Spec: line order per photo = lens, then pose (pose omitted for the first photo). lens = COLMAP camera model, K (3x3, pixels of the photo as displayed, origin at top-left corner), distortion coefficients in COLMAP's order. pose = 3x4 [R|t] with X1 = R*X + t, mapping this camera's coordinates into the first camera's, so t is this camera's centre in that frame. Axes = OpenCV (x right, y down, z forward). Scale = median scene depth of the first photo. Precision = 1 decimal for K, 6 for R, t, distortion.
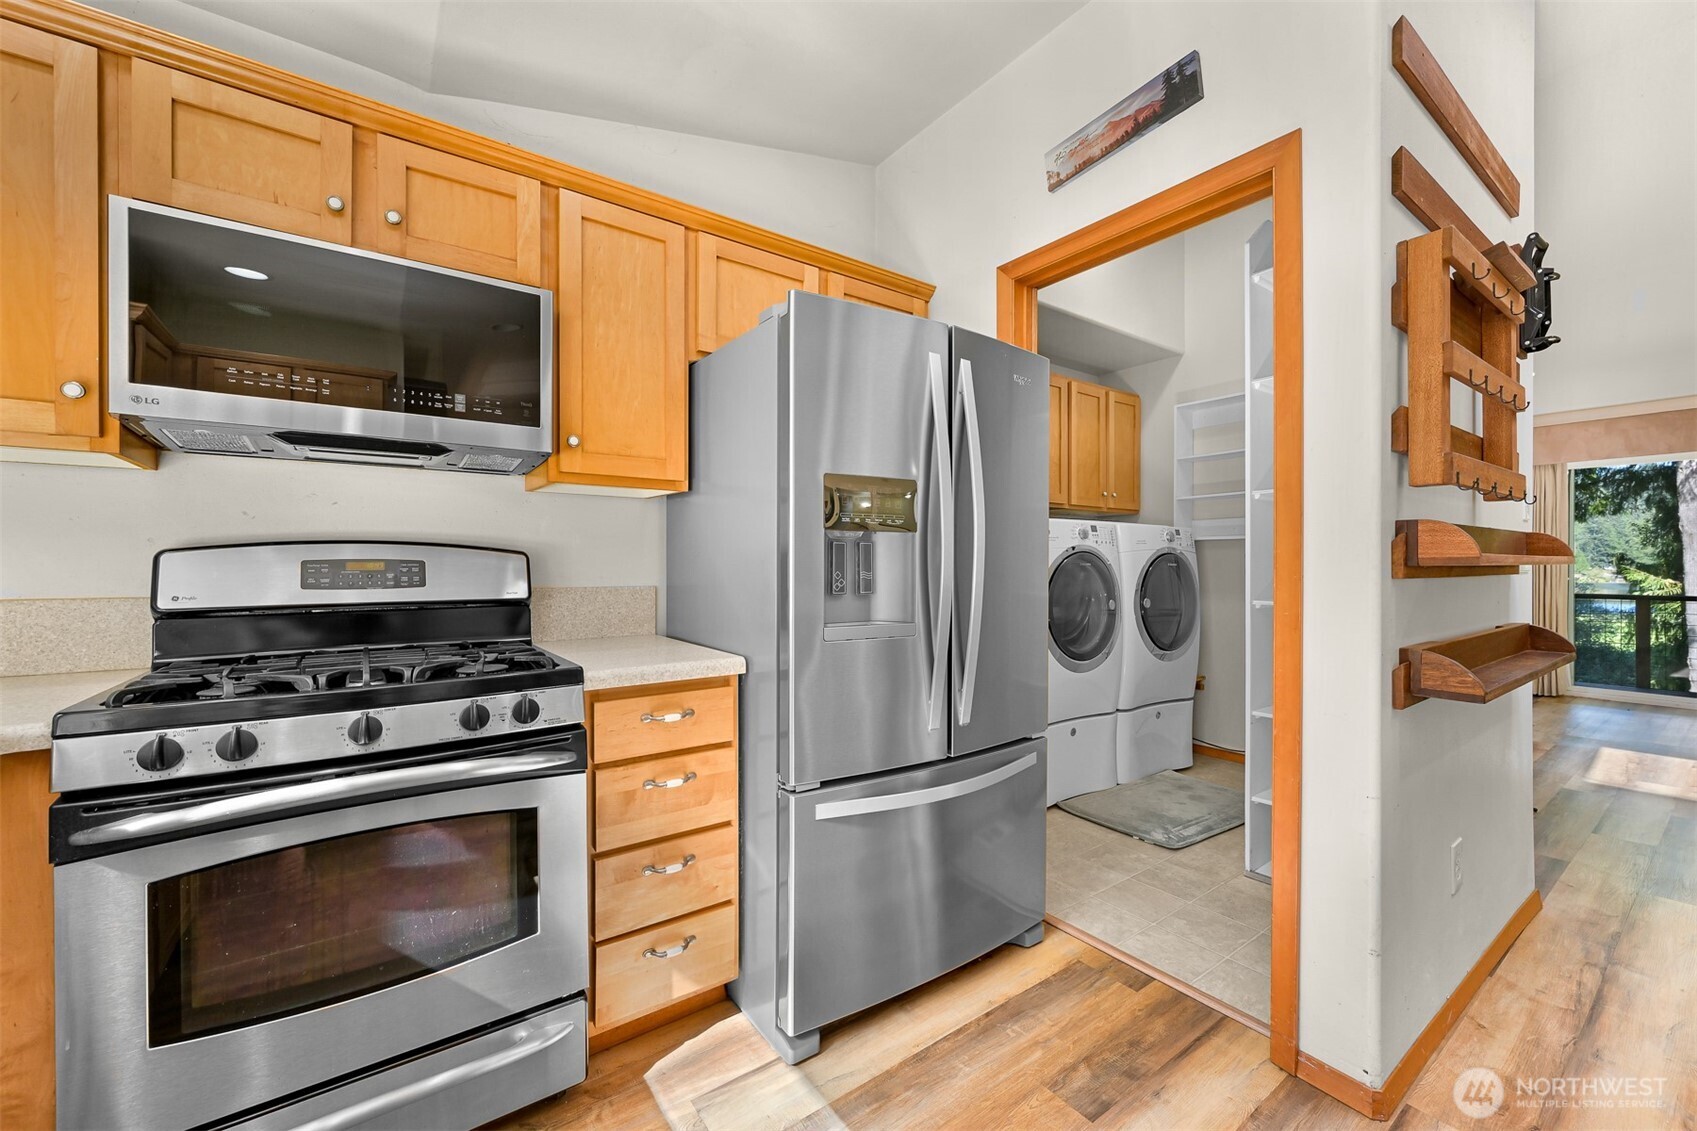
lens RADIAL K [[678.7, 0, 844.8], [0, 678.7, 569.2], [0, 0, 1]] dist [-0.000996, 0.000125]
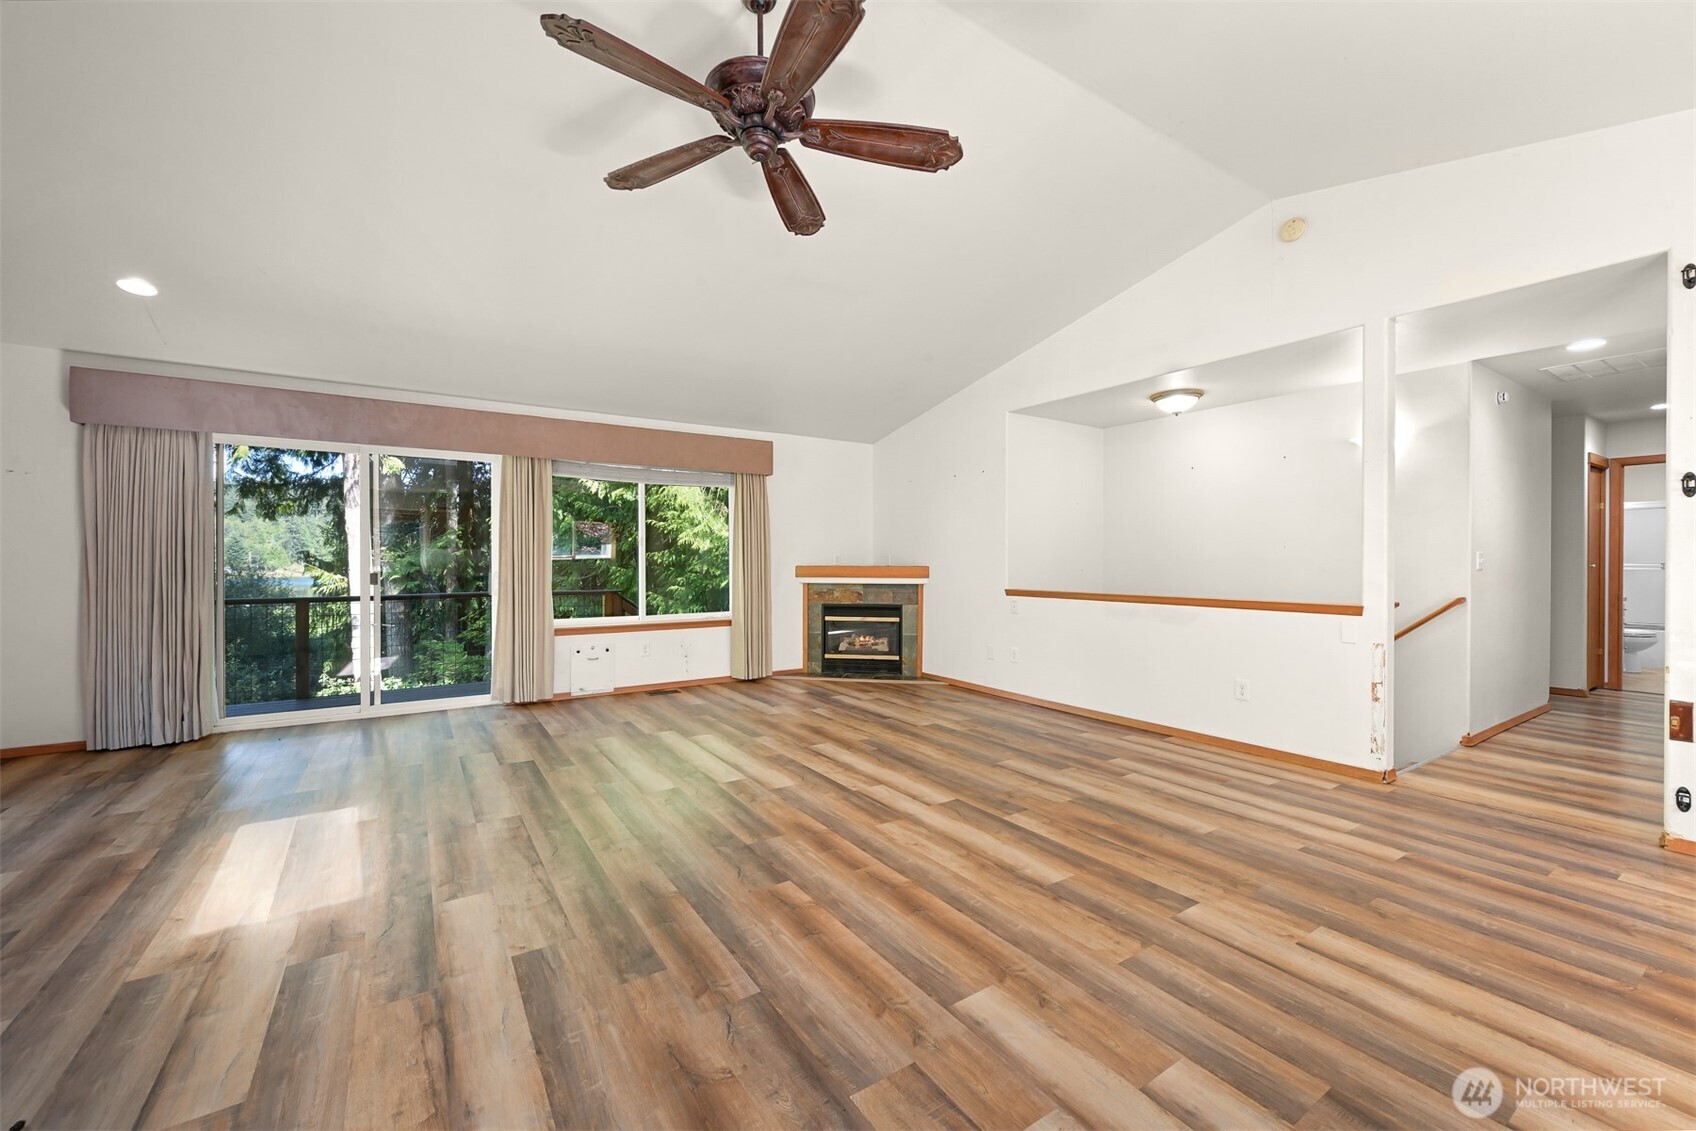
lens RADIAL K [[678.3, 0, 844.7], [0, 678.3, 566.5], [0, 0, 1]] dist [-0.000996, 0.000125]
pose [[0.054831, -0.003160, 0.998491, 0.098677], [0.000211, 0.999995, 0.003153, -0.002266], [-0.998496, 0.000038, 0.054832, 0.070751]]
